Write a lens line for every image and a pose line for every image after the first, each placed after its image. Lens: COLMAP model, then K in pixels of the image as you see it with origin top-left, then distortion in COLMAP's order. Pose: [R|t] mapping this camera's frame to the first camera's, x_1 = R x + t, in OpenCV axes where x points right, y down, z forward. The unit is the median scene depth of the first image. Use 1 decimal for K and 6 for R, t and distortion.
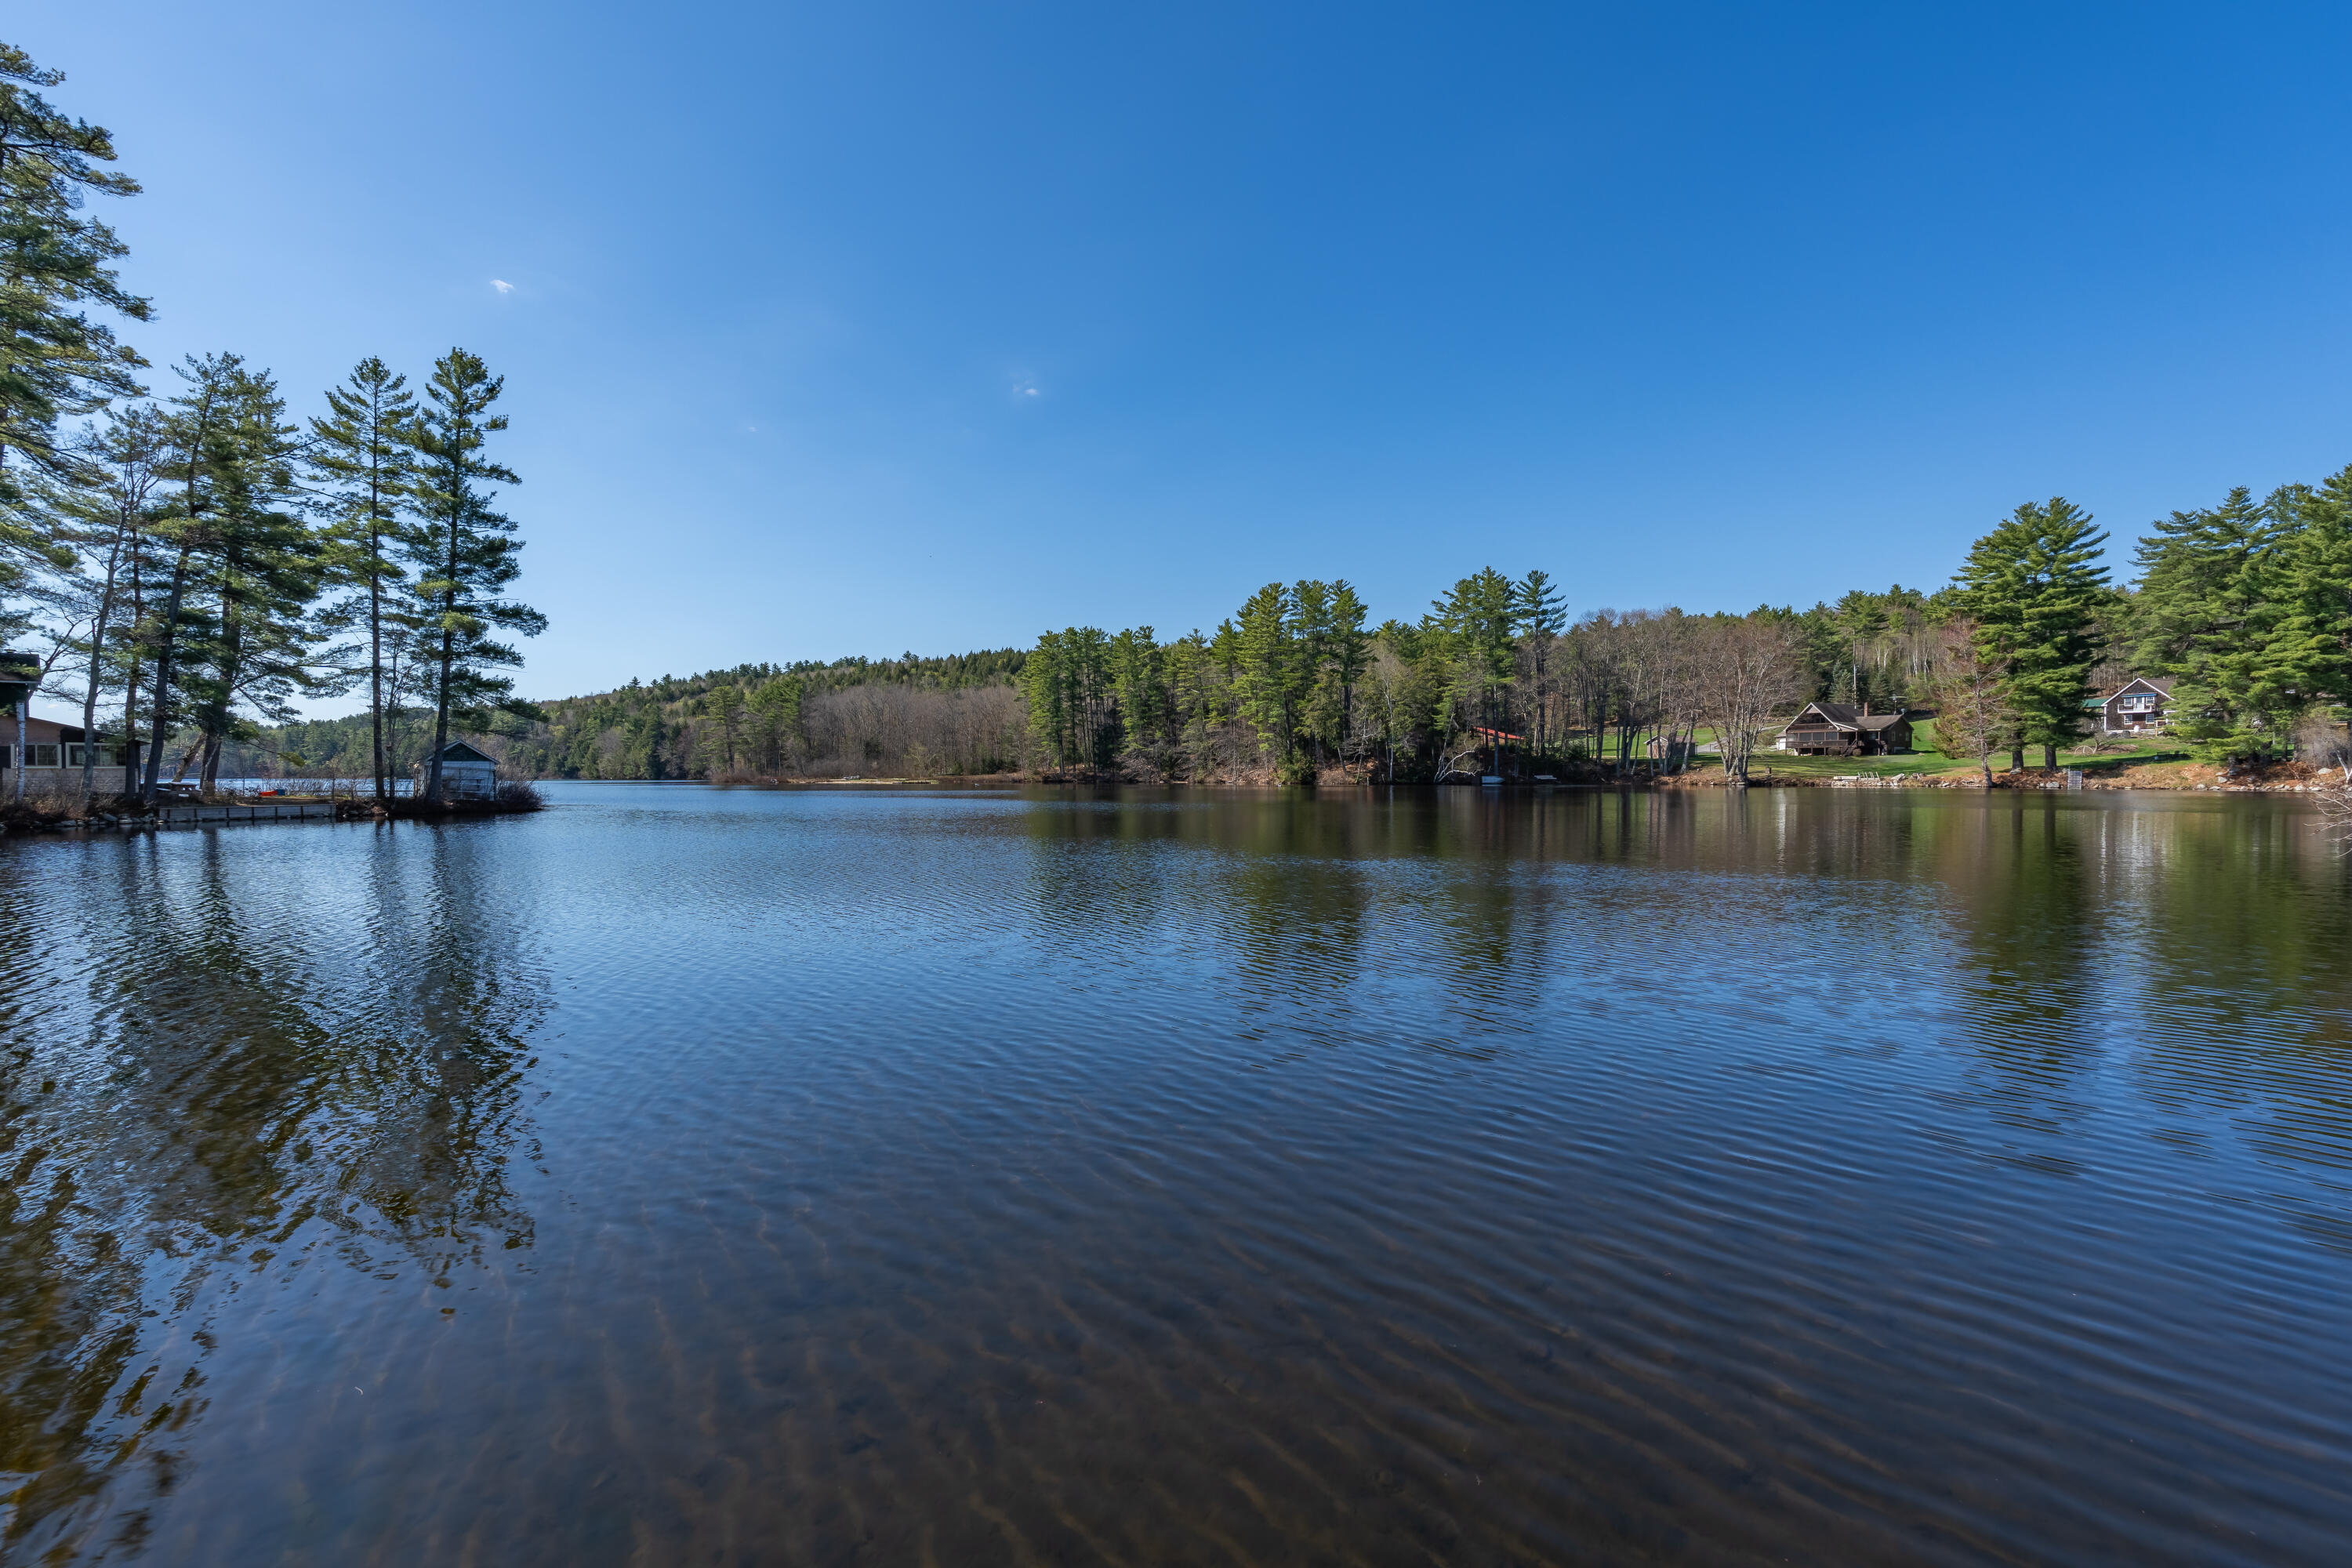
lens RADIAL K [[1041.3, 0, 1165.4], [0, 1041.3, 778.0], [0, 0, 1]] dist [-0.003052, 0.001430]
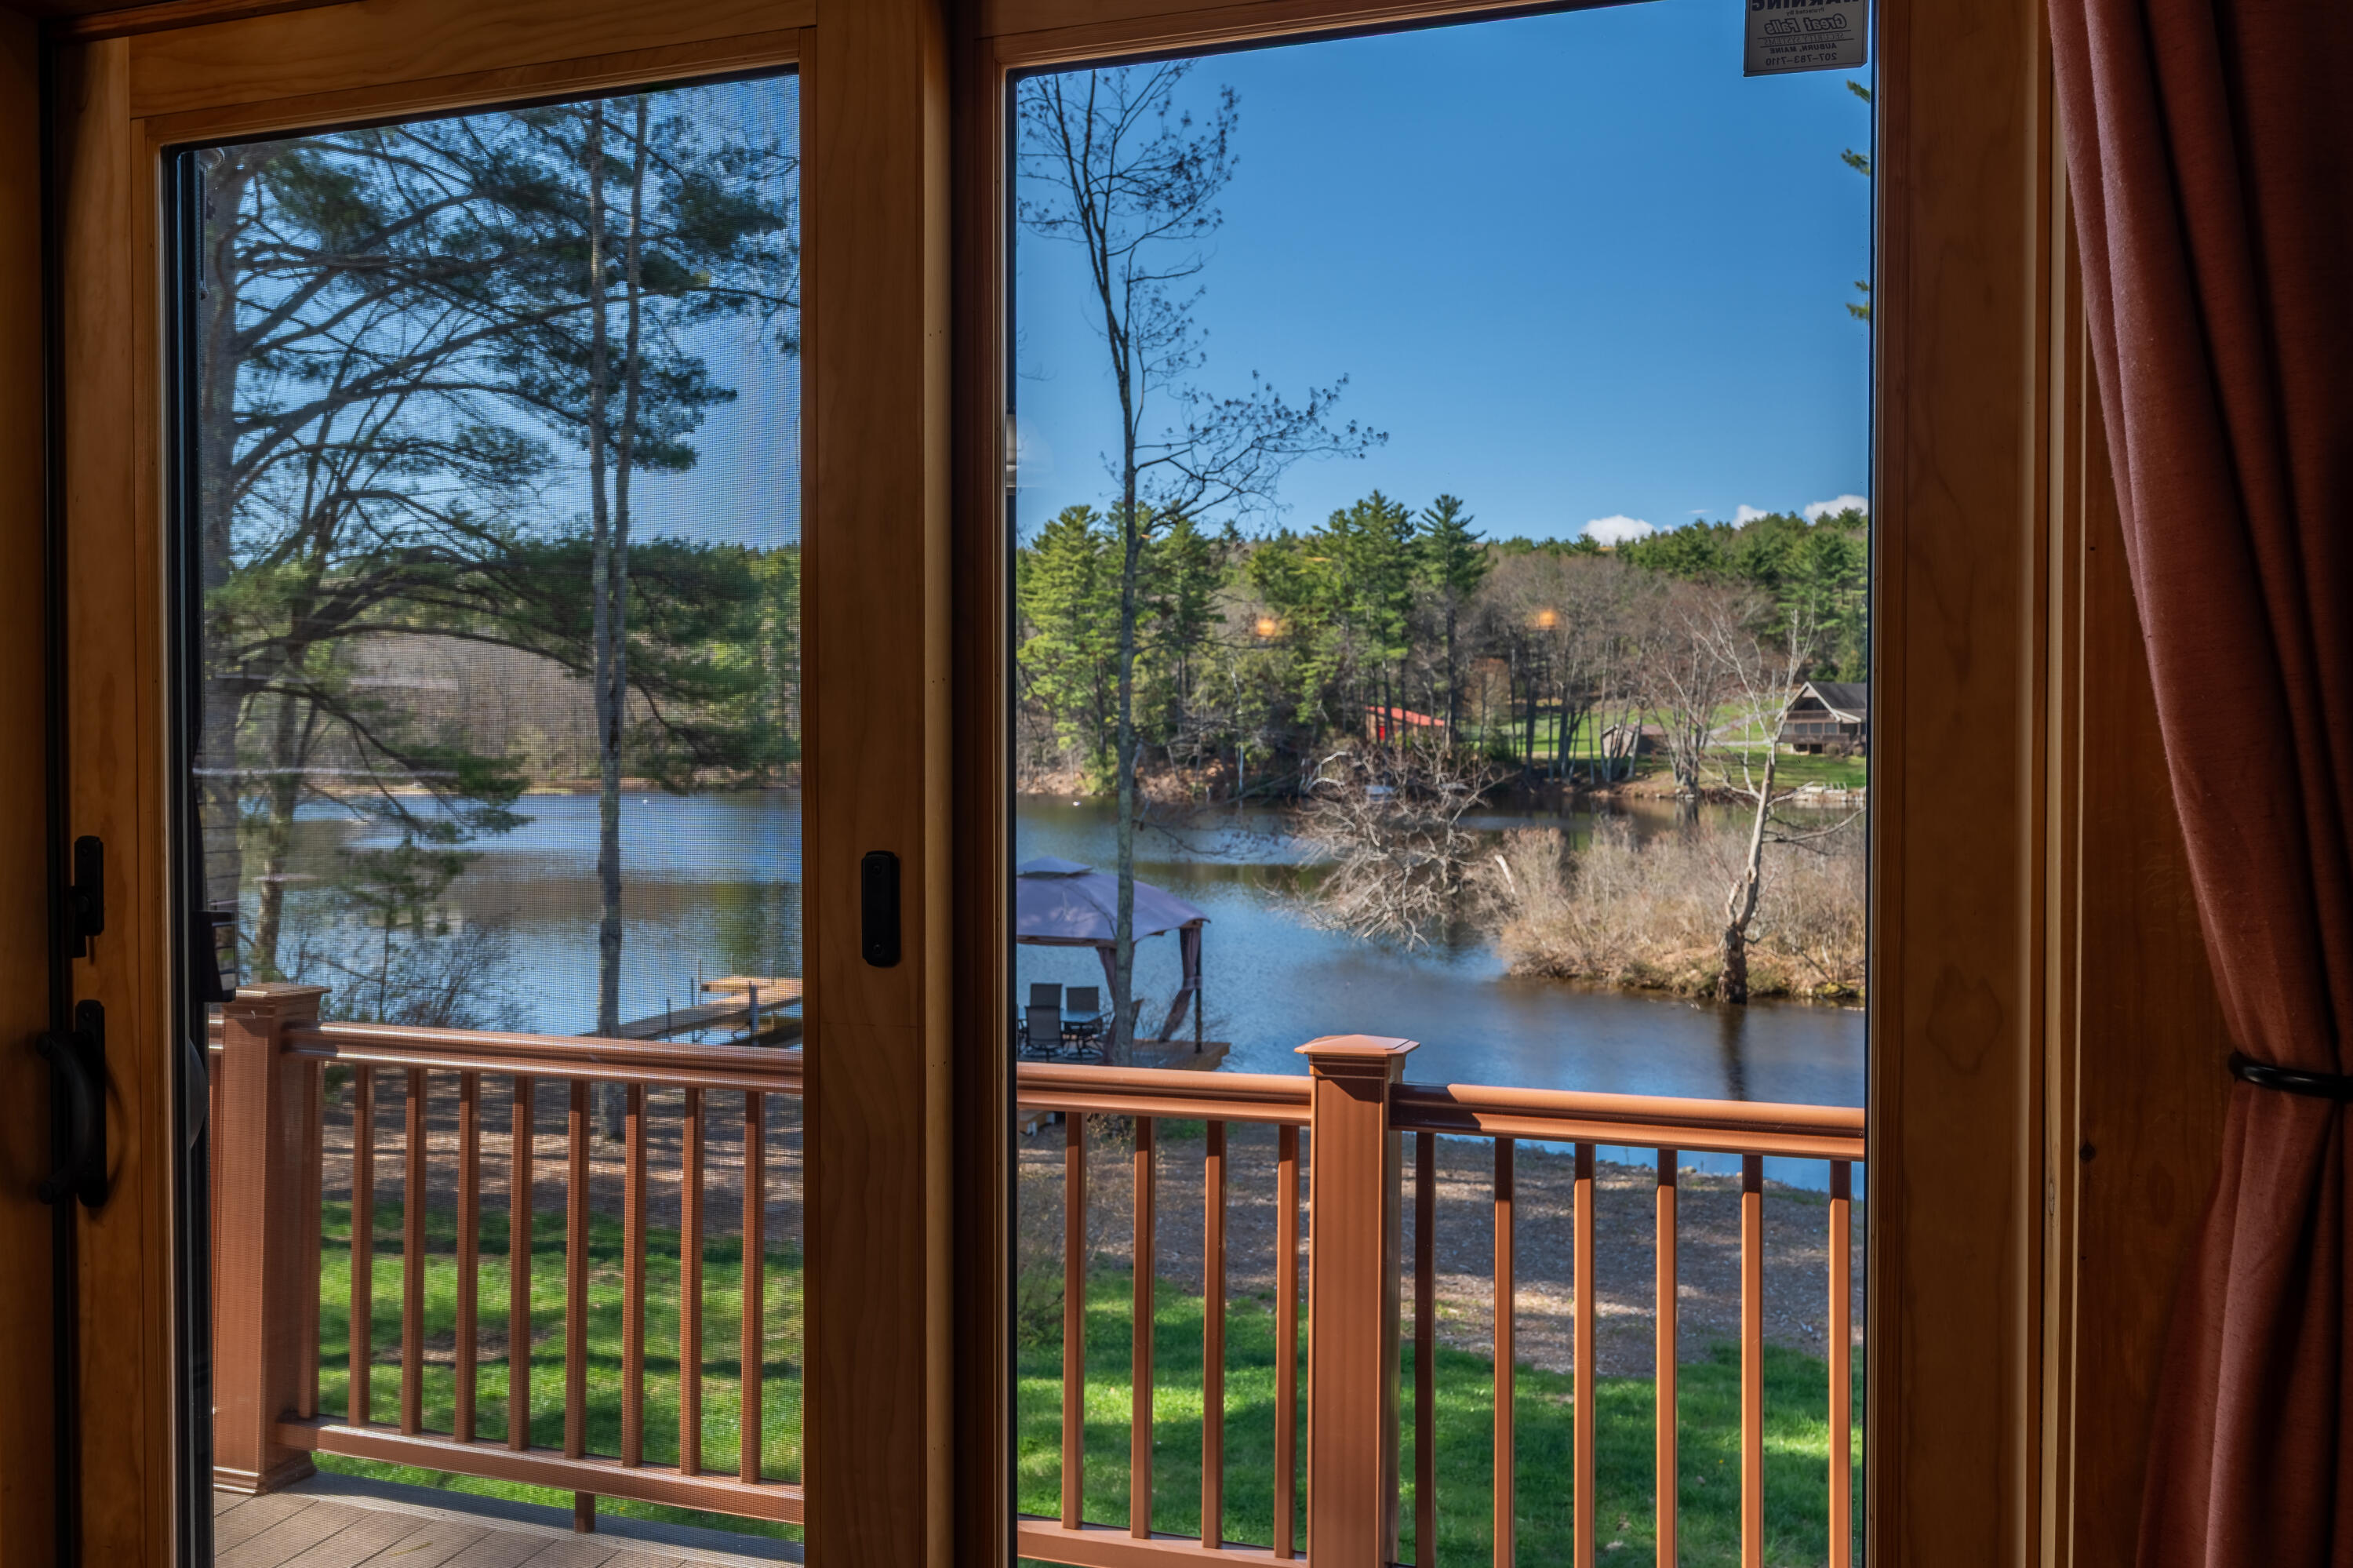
lens RADIAL K [[1806.0, 0, 1191.8], [0, 1806.0, 759.3], [0, 0, 1]] dist [0.002052, -0.002206]
pose [[0.990484, -0.002848, 0.137597, 0.014365], [0.002990, 0.999995, -0.000821, -0.019364], [-0.137594, 0.001225, 0.990488, -0.221114]]
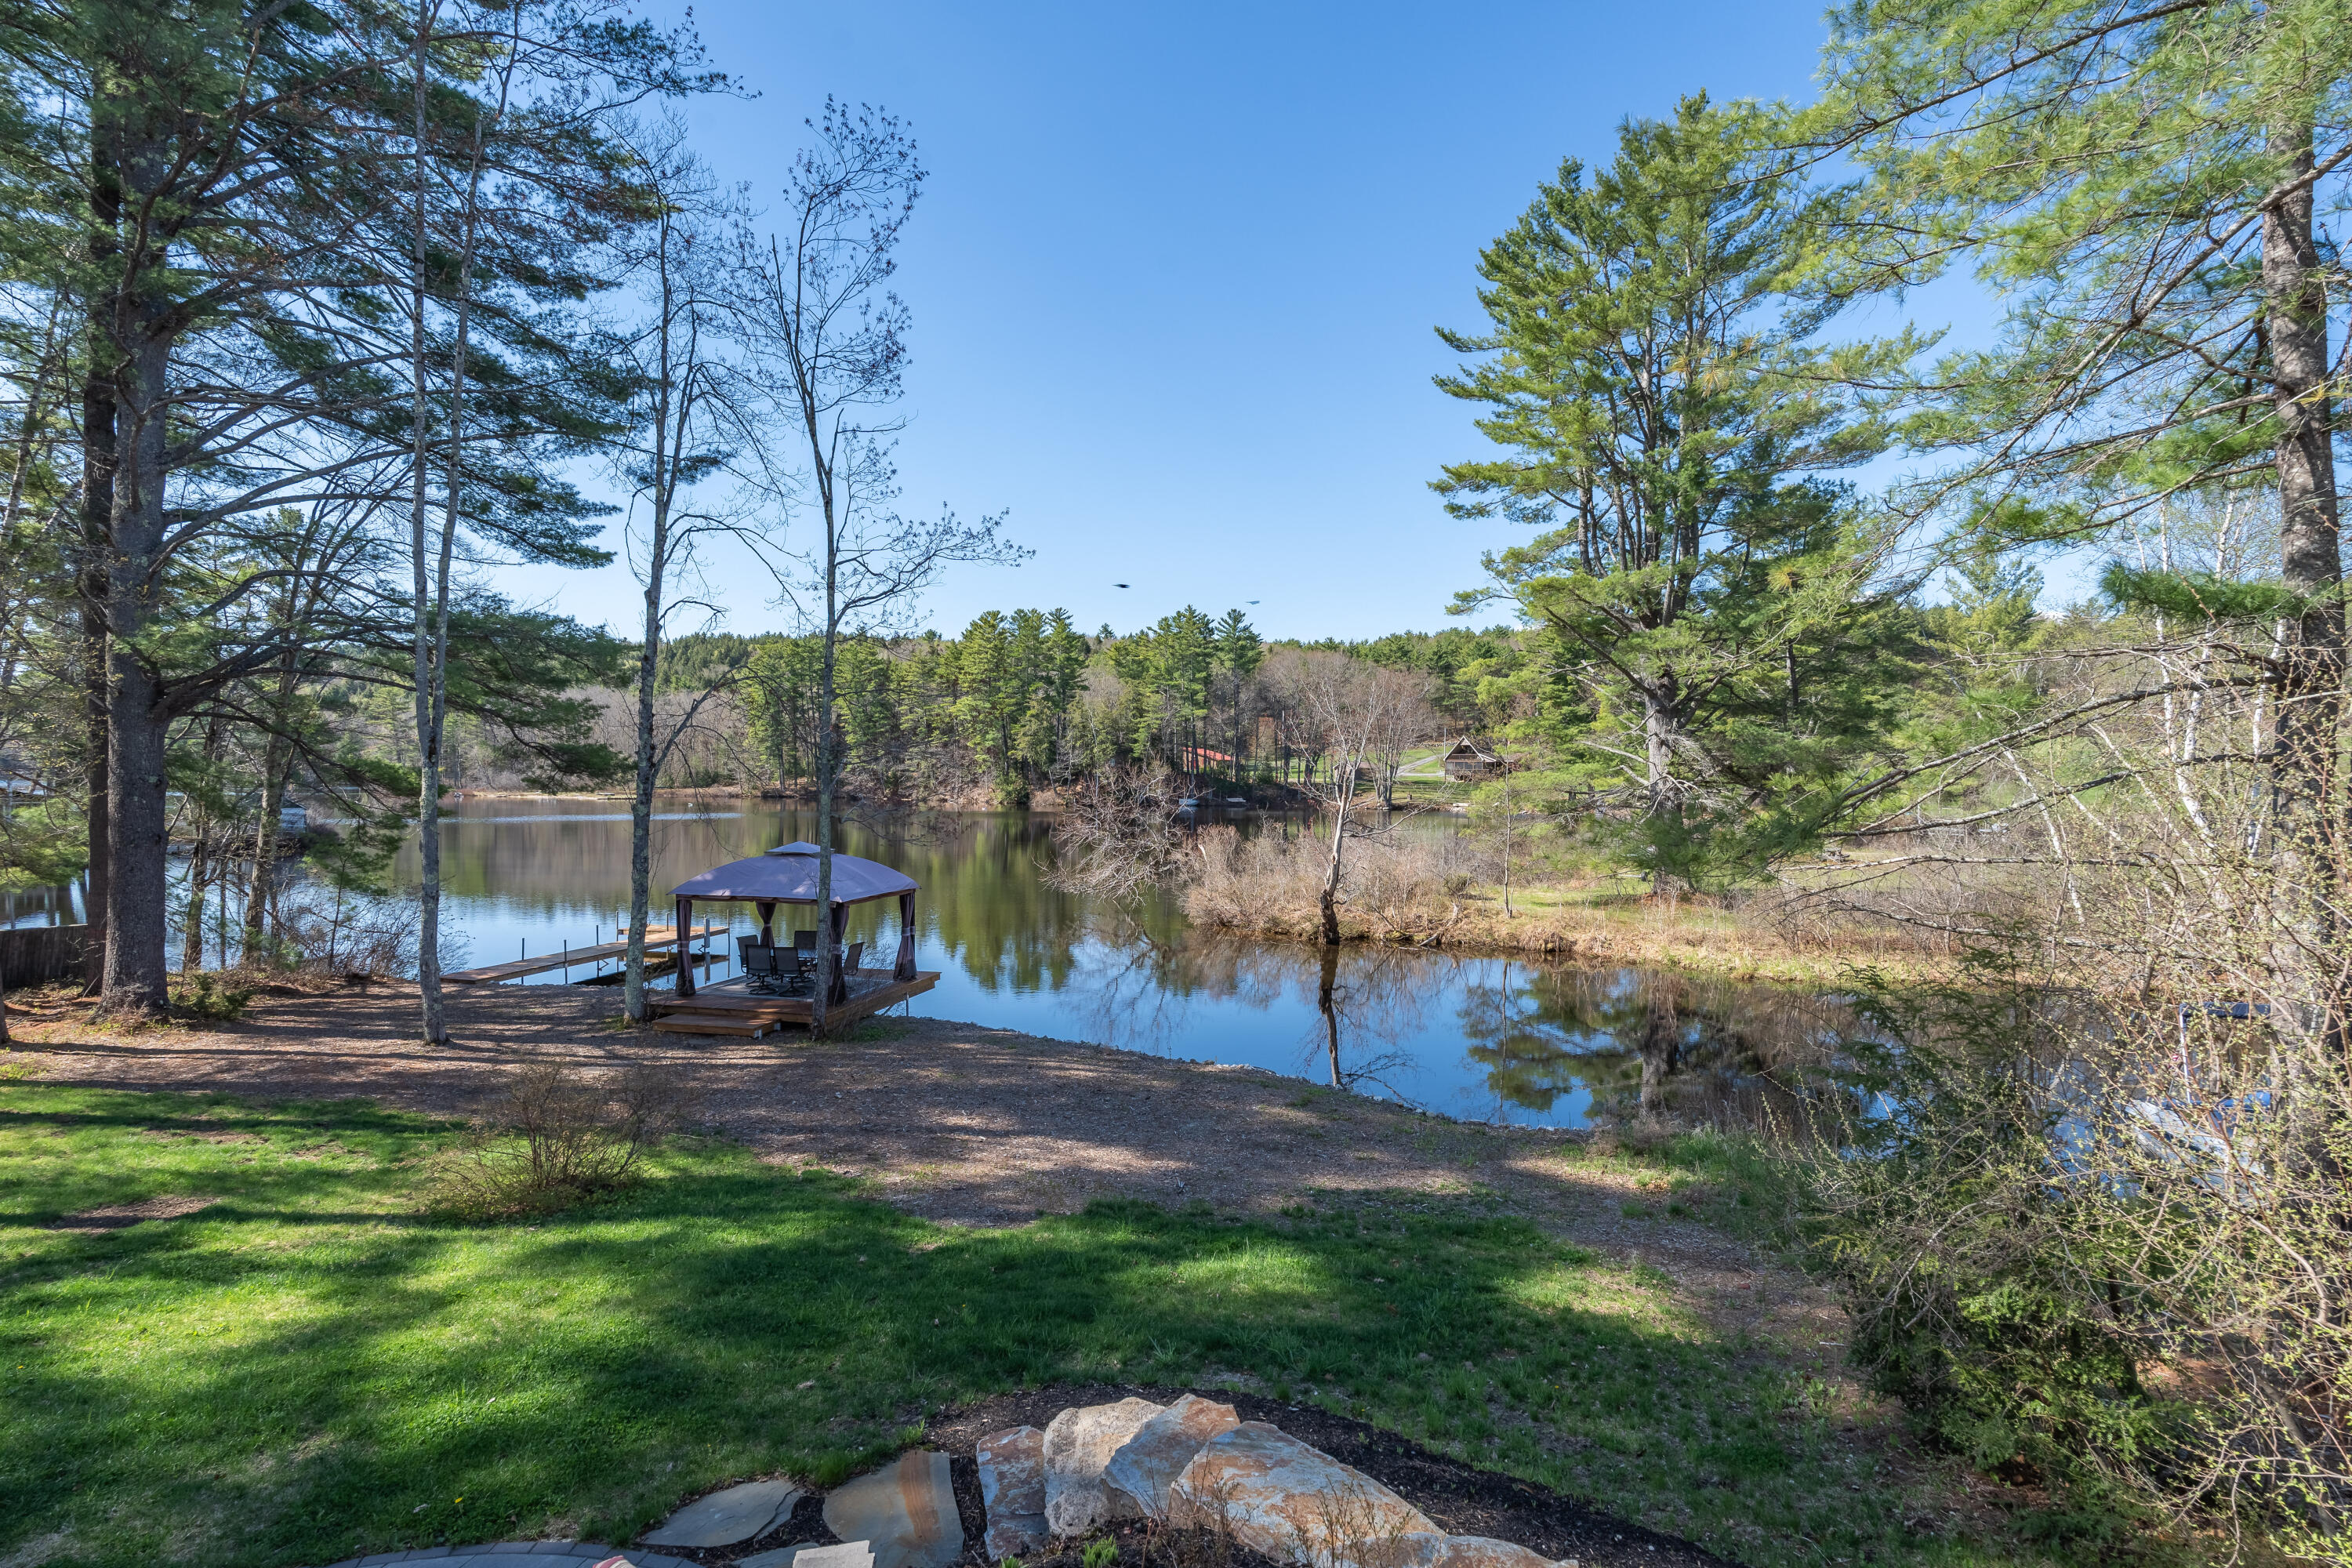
lens RADIAL K [[1178.2, 0, 1172.6], [0, 1178.2, 816.4], [0, 0, 1]] dist [-0.015517, -0.000638]
pose [[0.977701, 0.003310, 0.209976, 0.037854], [-0.009494, 0.999550, 0.028449, -0.018805], [-0.209787, -0.029808, 0.977293, -0.215355]]
